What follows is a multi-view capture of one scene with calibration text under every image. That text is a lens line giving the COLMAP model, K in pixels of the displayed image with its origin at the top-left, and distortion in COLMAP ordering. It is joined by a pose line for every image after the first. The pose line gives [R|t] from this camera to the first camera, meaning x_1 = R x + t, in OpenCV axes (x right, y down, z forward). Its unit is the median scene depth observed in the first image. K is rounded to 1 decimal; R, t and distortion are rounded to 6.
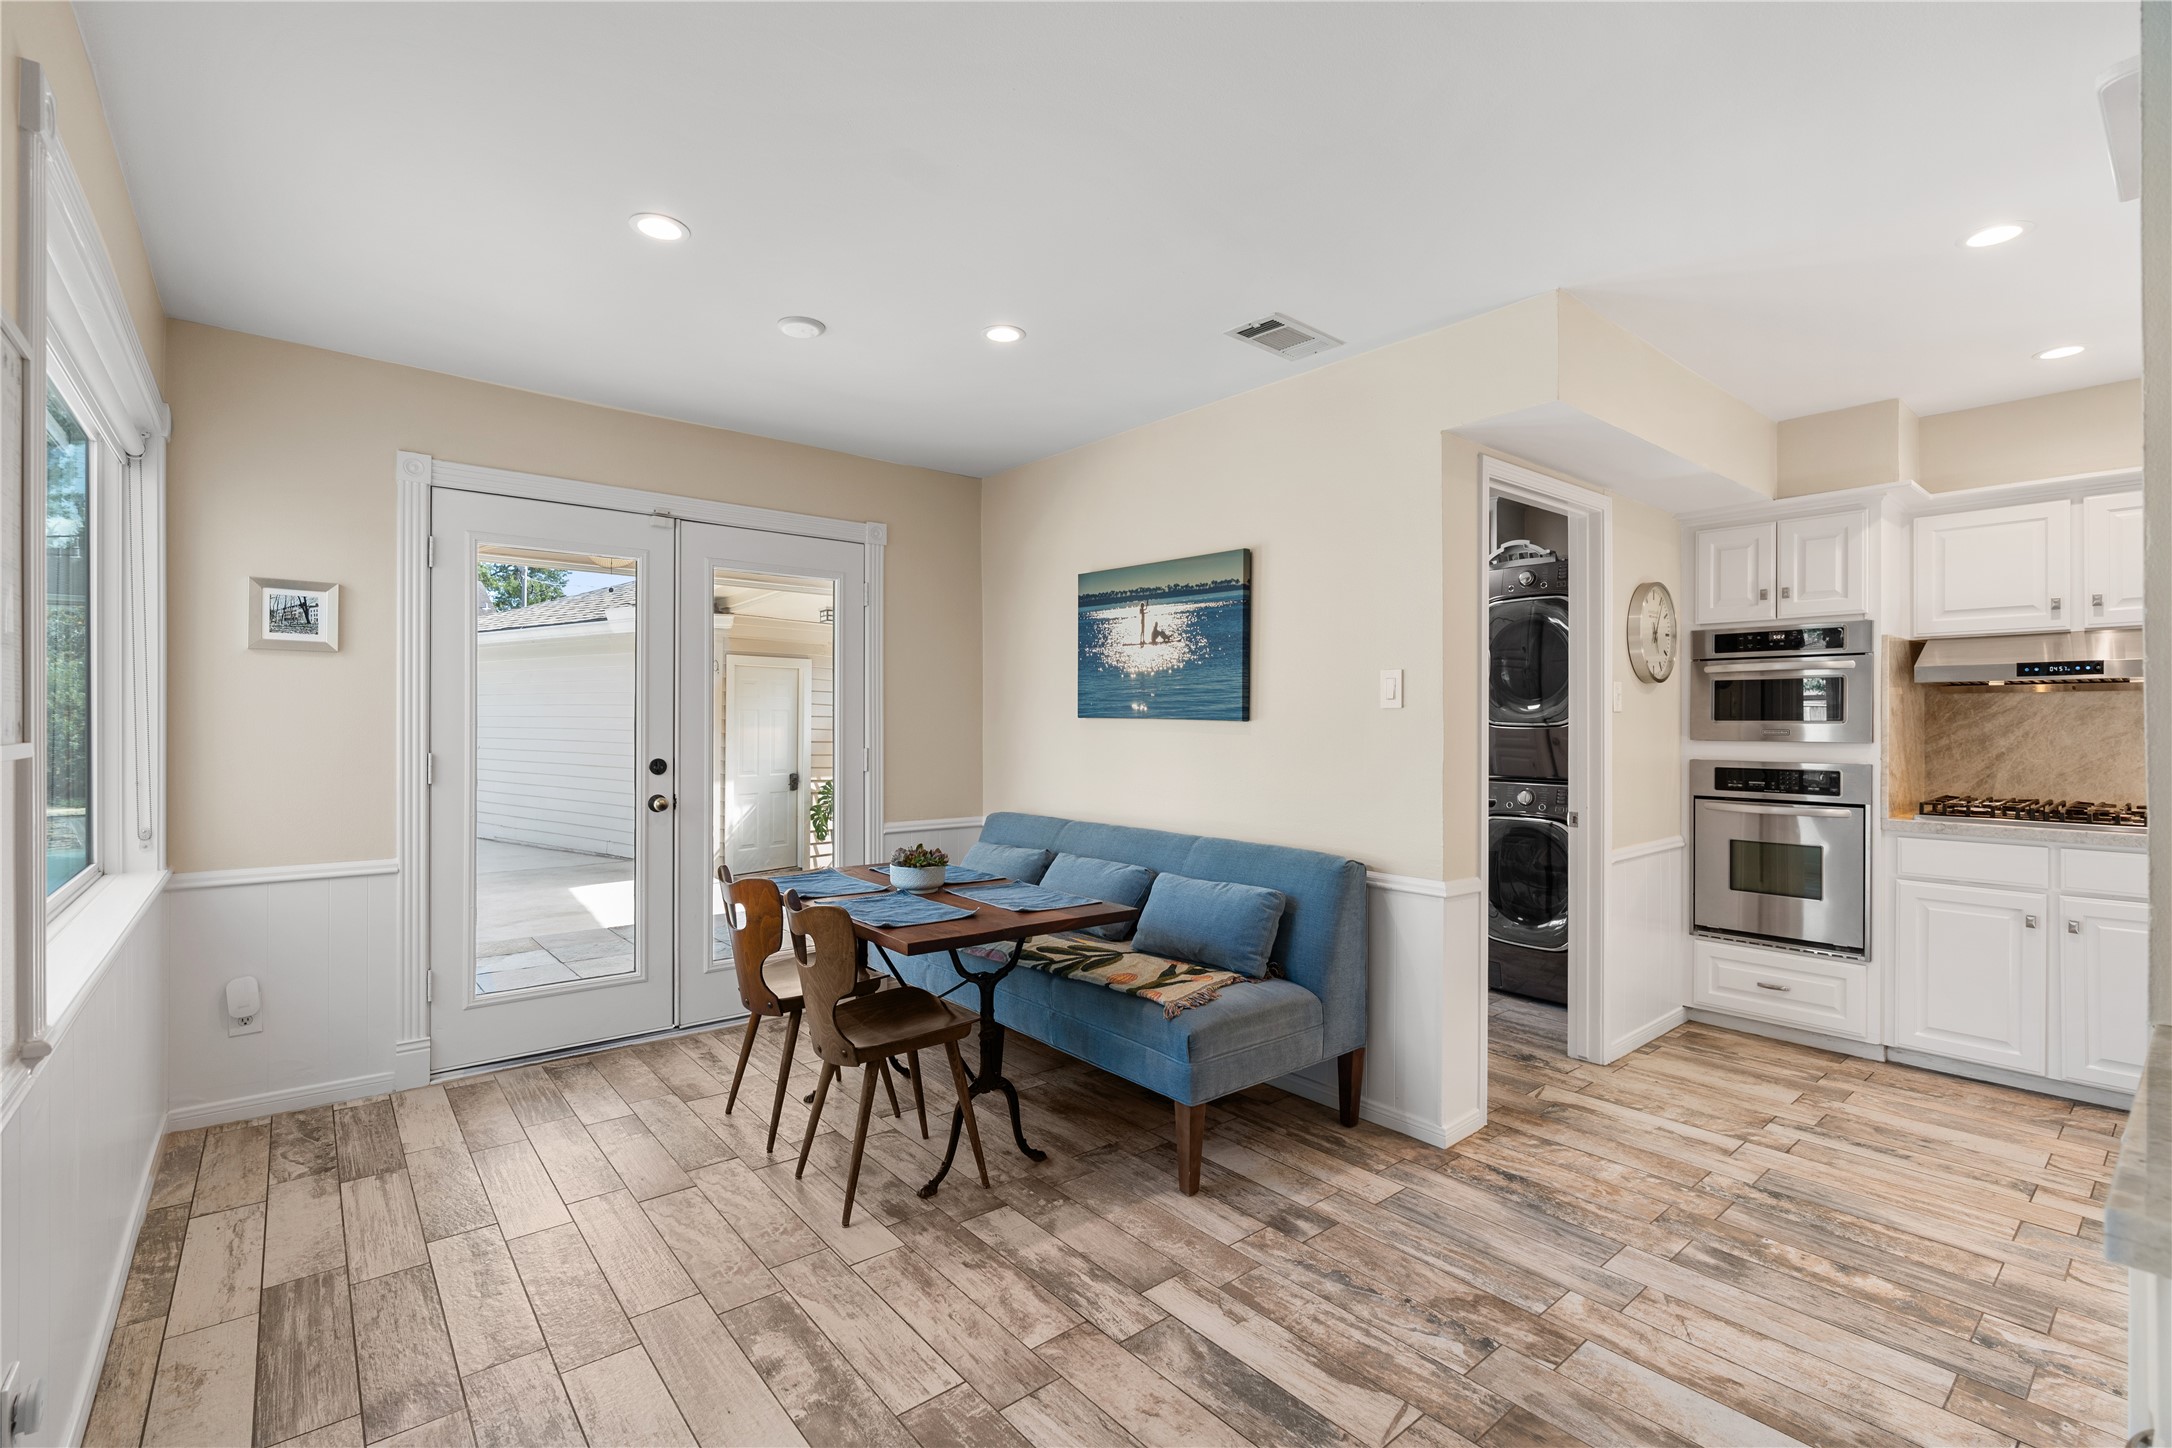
lens RADIAL K [[986.7, 0, 1086.0], [0, 986.7, 724.0], [0, 0, 1]] dist [-0.003471, 0.000588]
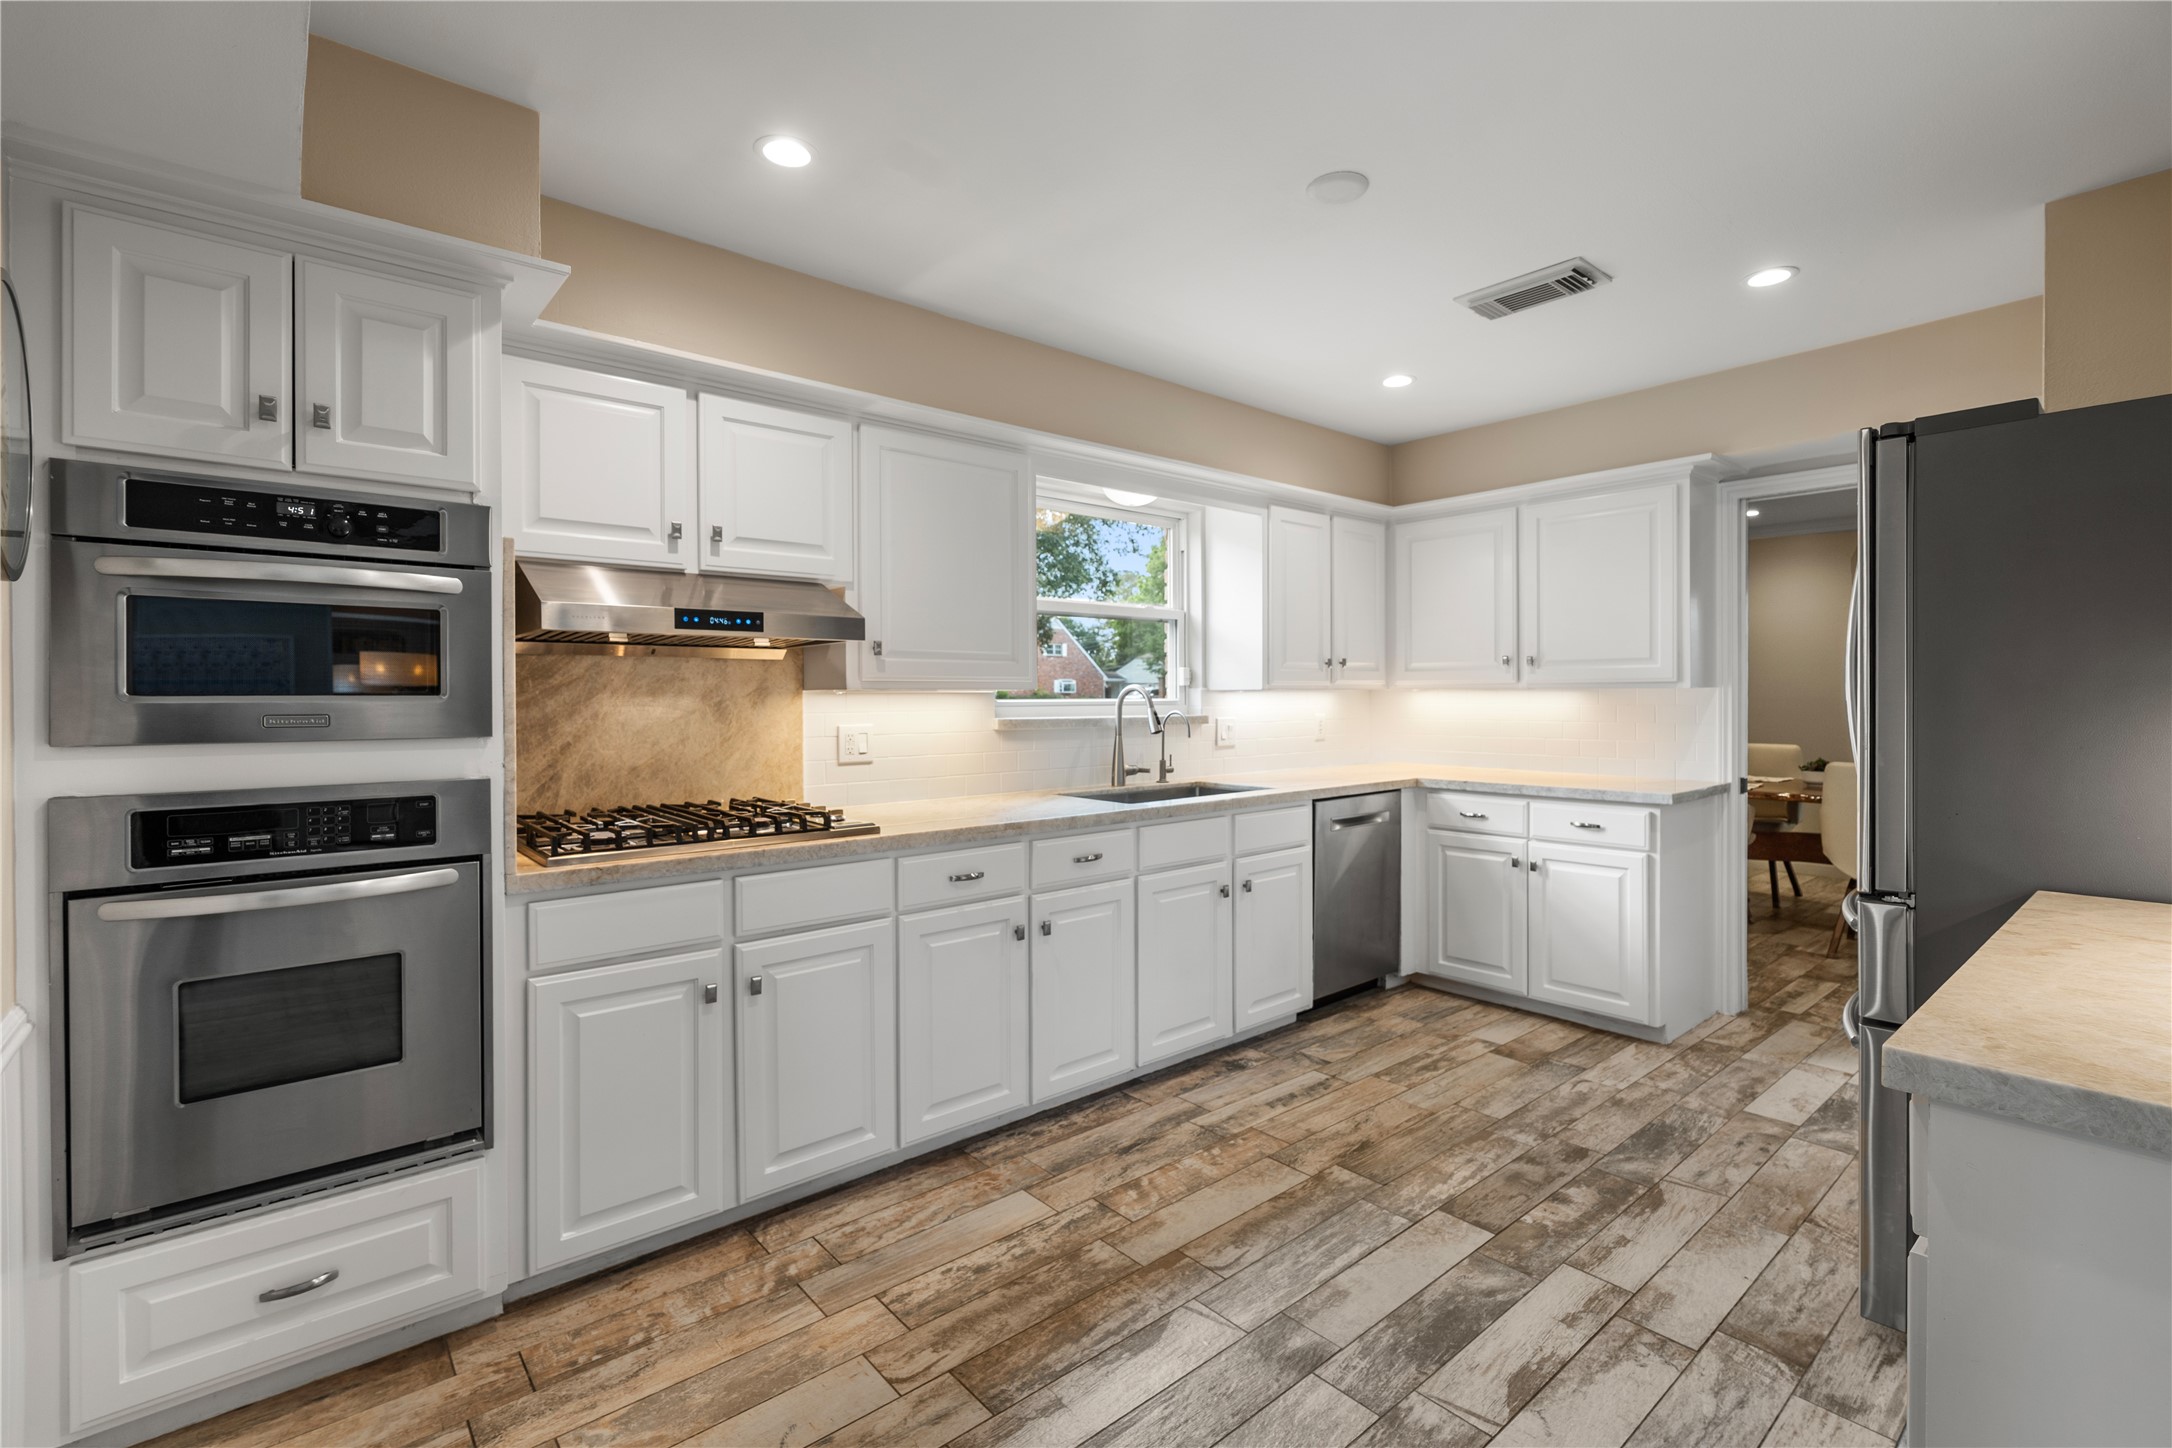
lens RADIAL K [[983.4, 0, 1082.8], [0, 983.4, 699.5], [0, 0, 1]] dist [-0.002373, -0.000037]
pose [[-0.019737, -0.001786, 0.999804, 0.250981], [0.007304, 0.999971, 0.001931, 0.000519], [-0.999779, 0.007341, -0.019723, 0.668690]]
